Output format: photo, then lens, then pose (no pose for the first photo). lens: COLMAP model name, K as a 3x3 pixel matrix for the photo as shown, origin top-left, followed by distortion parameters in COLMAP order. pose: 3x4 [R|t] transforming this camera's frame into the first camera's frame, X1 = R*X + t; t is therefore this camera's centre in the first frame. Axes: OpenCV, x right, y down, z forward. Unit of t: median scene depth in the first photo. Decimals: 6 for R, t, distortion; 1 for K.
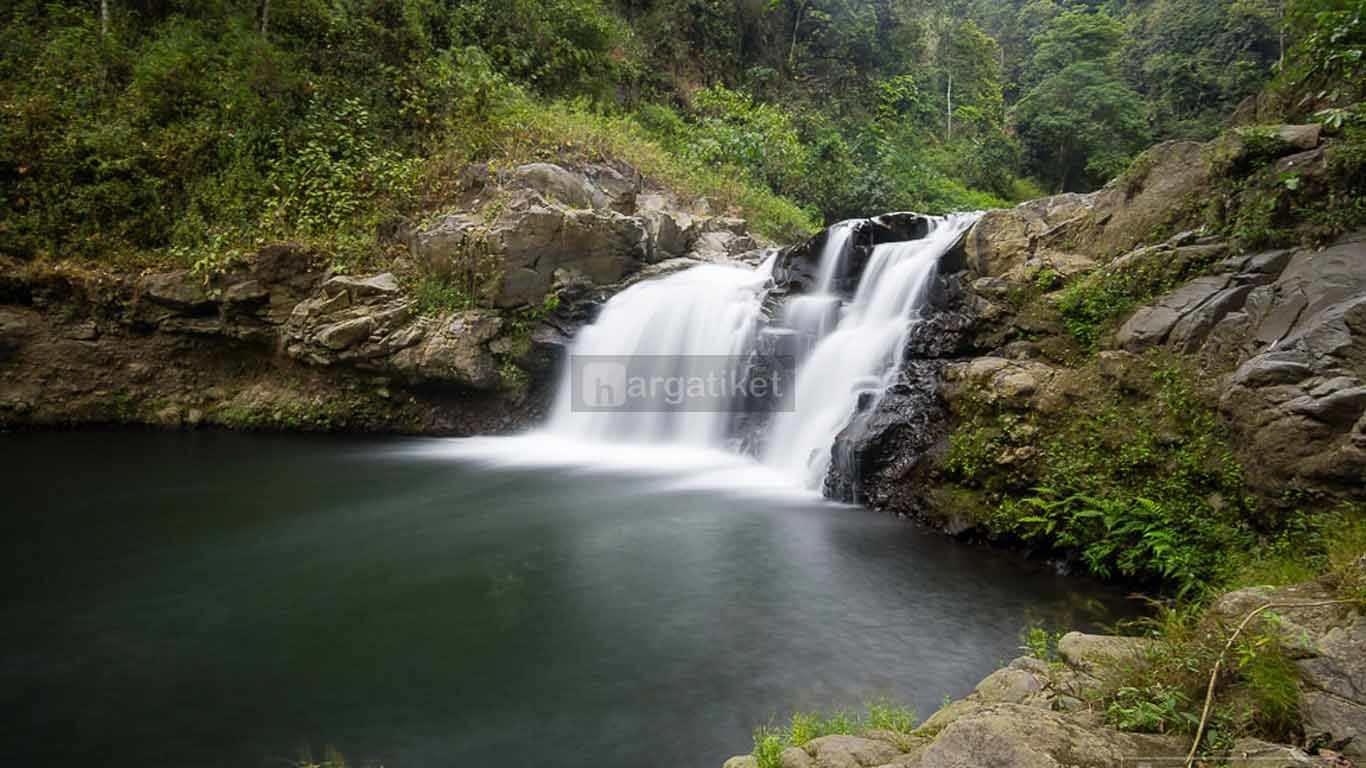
lens RADIAL K [[725.2, 0, 683.0], [0, 725.2, 384.0], [0, 0, 1]] dist [-0.005599, -0.008603]
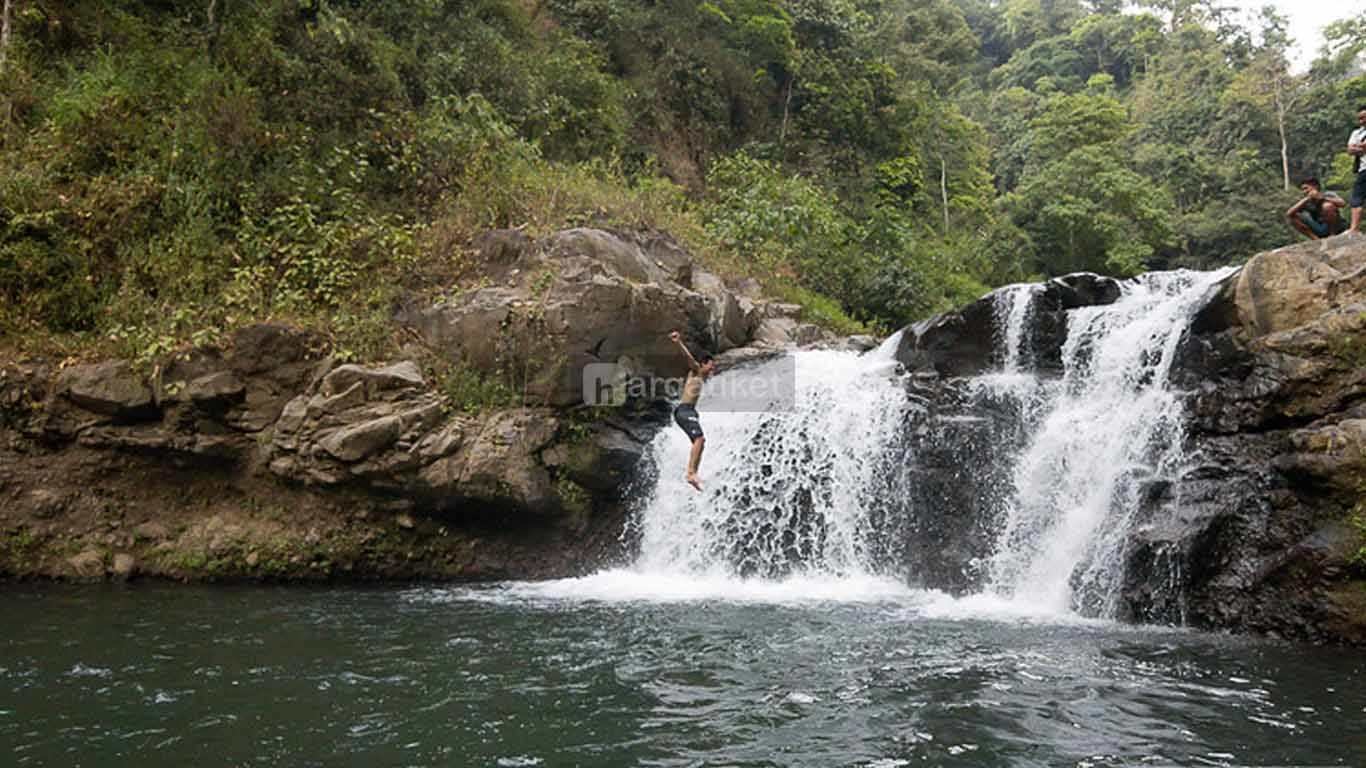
lens RADIAL K [[901.2, 0, 683.0], [0, 901.2, 384.0], [0, 0, 1]] dist [-0.000240, -0.004664]
pose [[0.995127, -0.015343, 0.097405, -0.216718], [0.031606, 0.985333, -0.167693, 0.035926], [-0.093404, 0.169954, 0.981015, 0.062513]]
